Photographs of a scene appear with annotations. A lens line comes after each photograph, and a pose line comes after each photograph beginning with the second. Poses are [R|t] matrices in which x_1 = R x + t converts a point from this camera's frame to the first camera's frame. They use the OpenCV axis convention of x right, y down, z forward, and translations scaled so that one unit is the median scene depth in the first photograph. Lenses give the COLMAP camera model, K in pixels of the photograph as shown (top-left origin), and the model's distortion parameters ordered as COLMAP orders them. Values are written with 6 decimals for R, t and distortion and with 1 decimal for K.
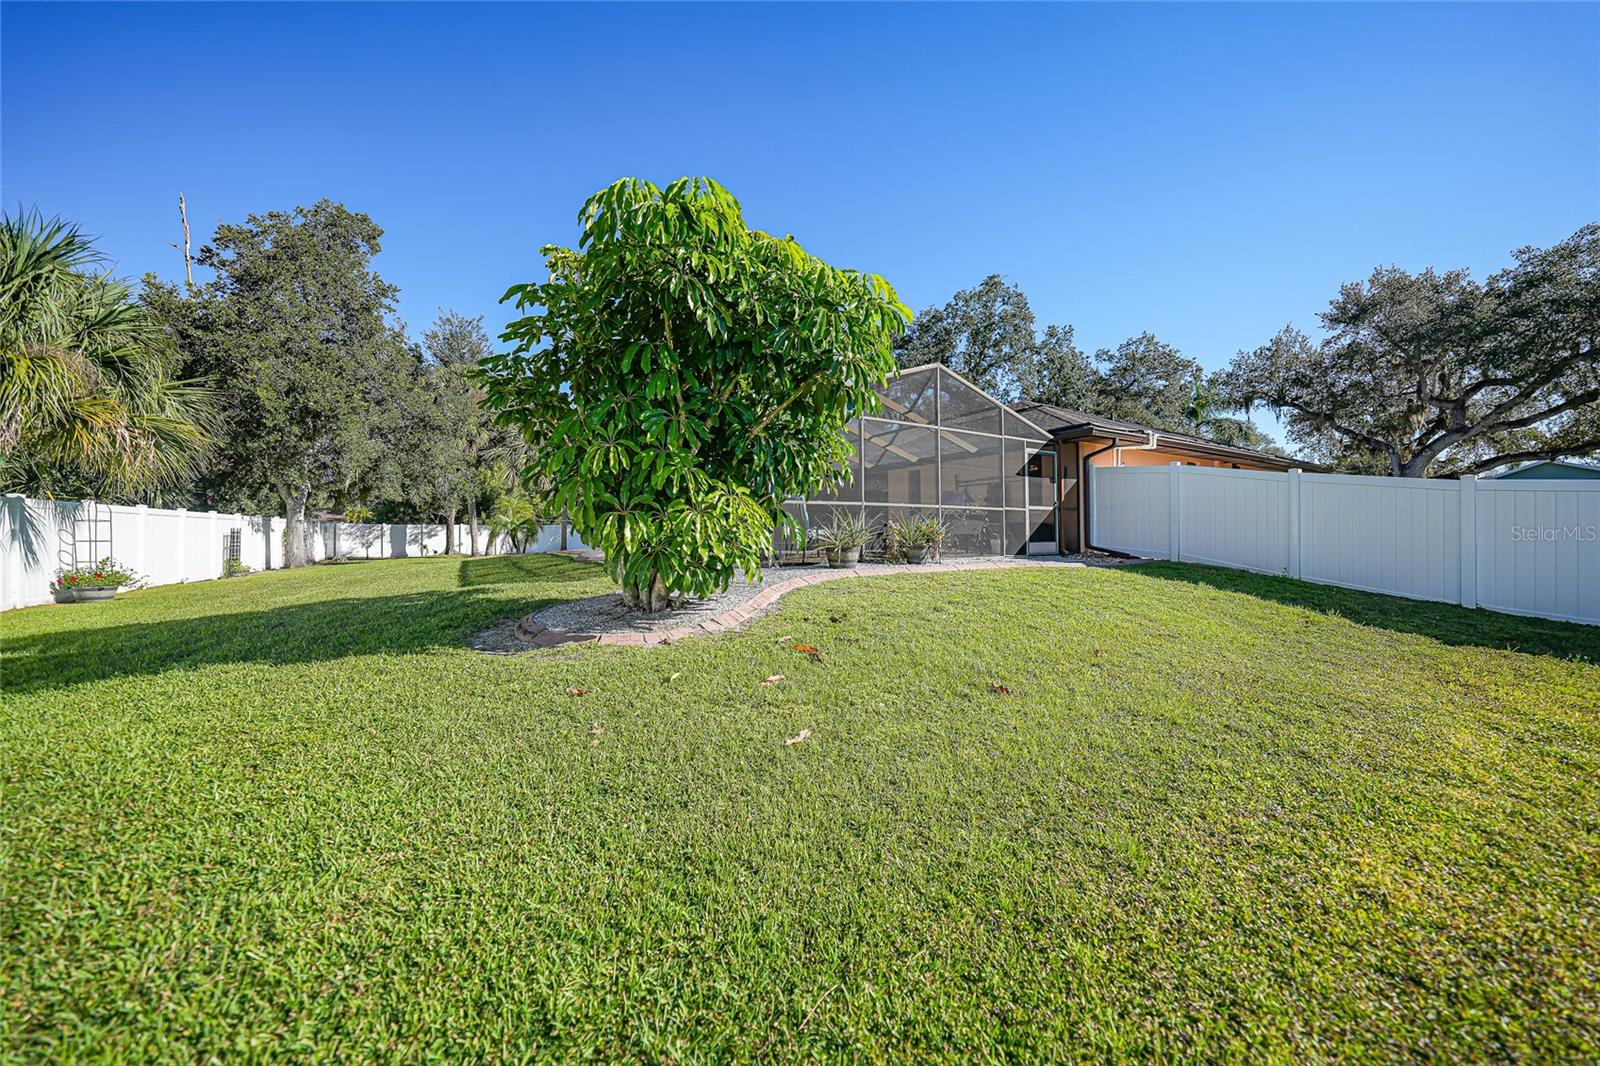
lens RADIAL K [[552.4, 0, 801.7], [0, 552.4, 530.6], [0, 0, 1]] dist [-0.030563, 0.006952]
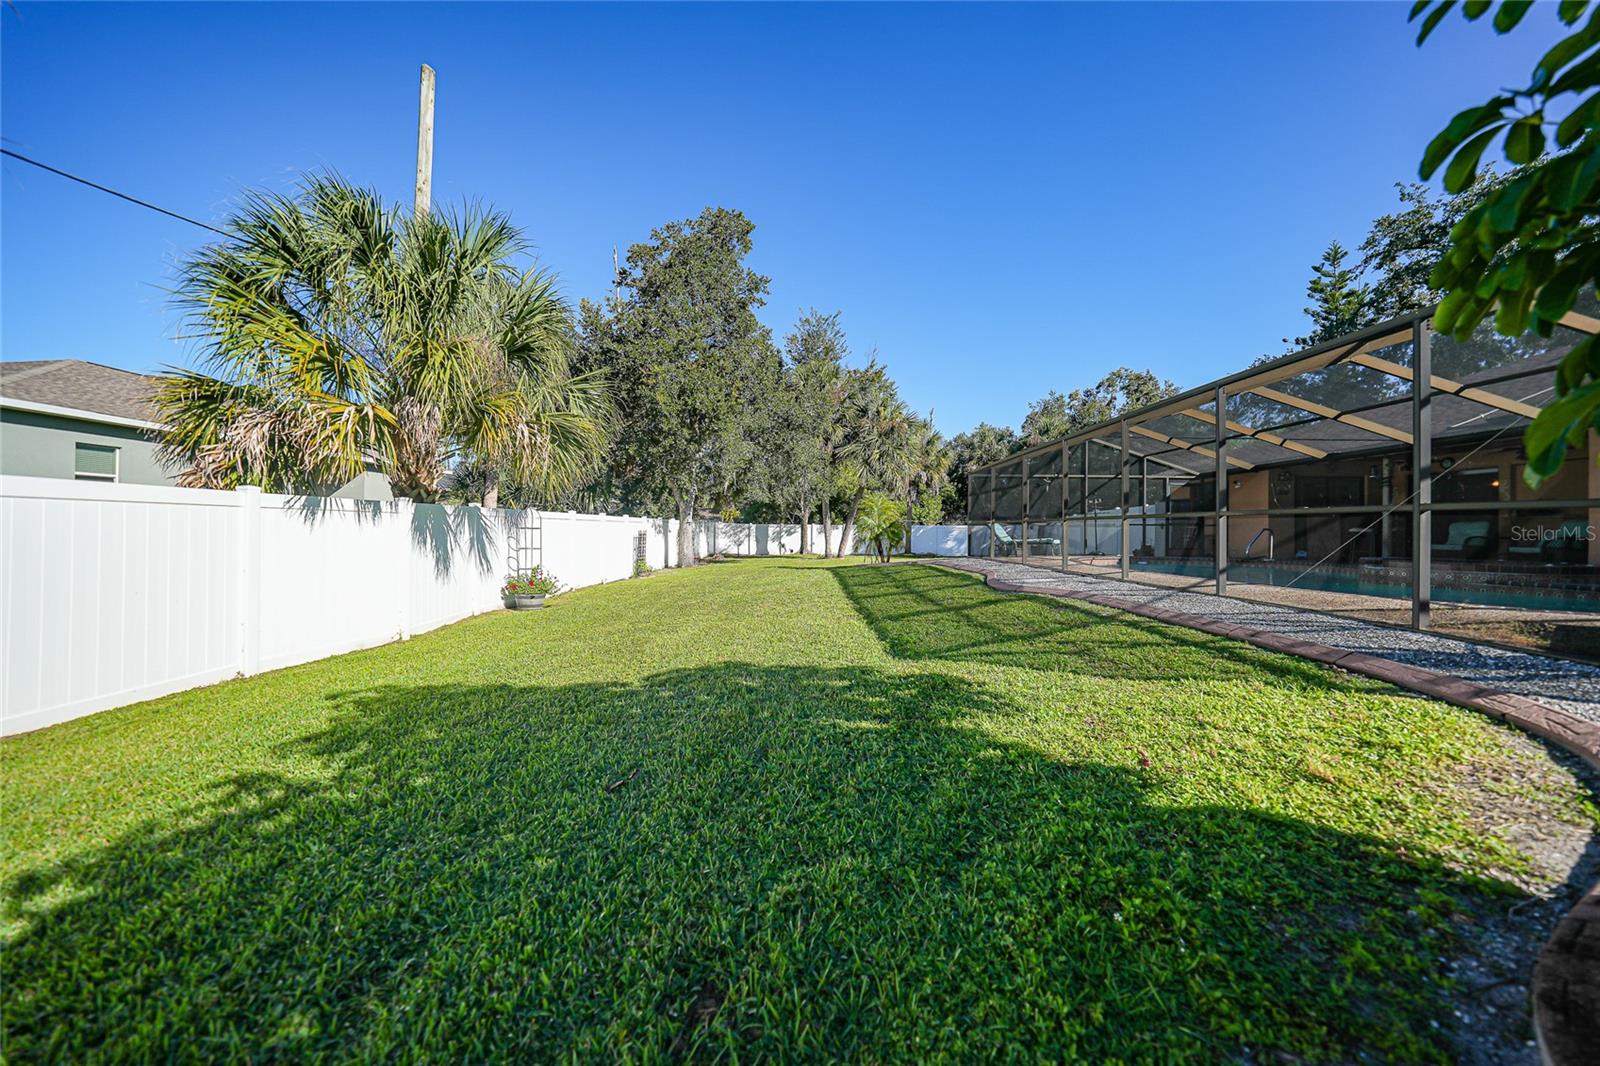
lens RADIAL K [[552.4, 0, 801.7], [0, 552.4, 530.6], [0, 0, 1]] dist [-0.030563, 0.006952]
pose [[0.851066, 0.011265, -0.524937, -0.184599], [-0.007836, 0.999931, 0.008753, -0.014207], [0.525000, -0.003336, 0.851096, 0.207995]]
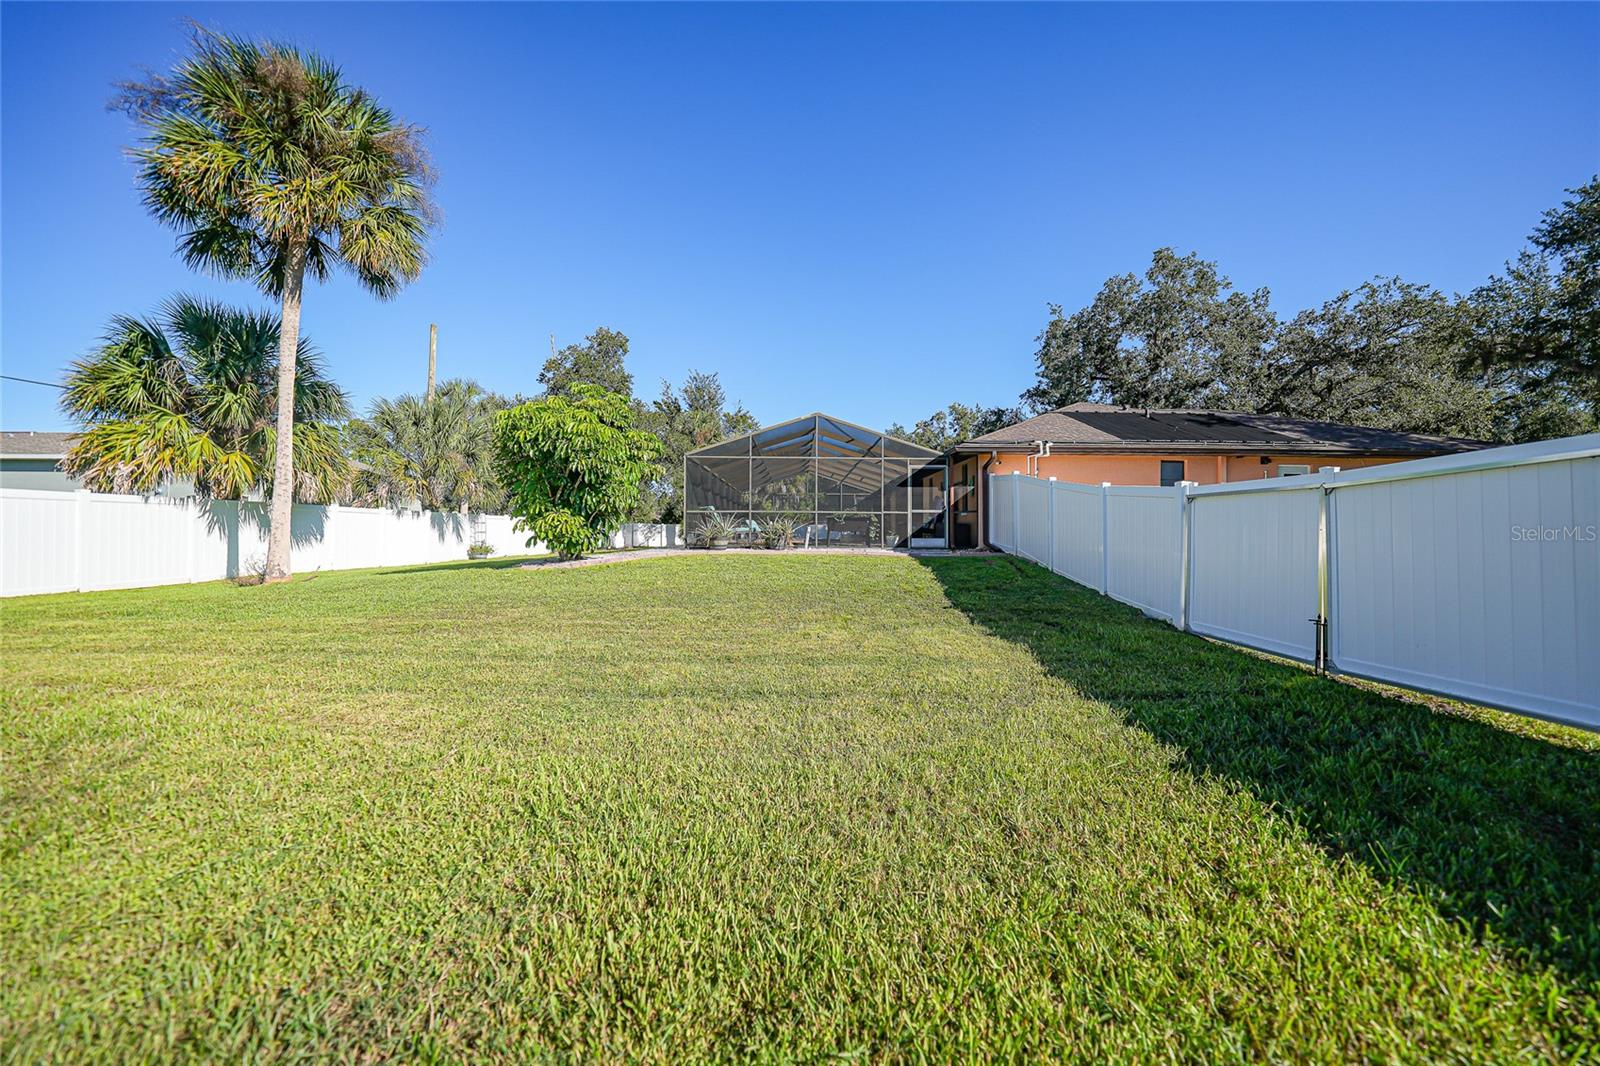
lens RADIAL K [[552.4, 0, 801.7], [0, 552.4, 530.6], [0, 0, 1]] dist [-0.030563, 0.006952]
pose [[0.863820, 0.005236, -0.503774, 0.492389], [-0.004238, 0.999986, 0.003126, 0.000571], [0.503783, -0.000566, 0.863830, -0.140576]]
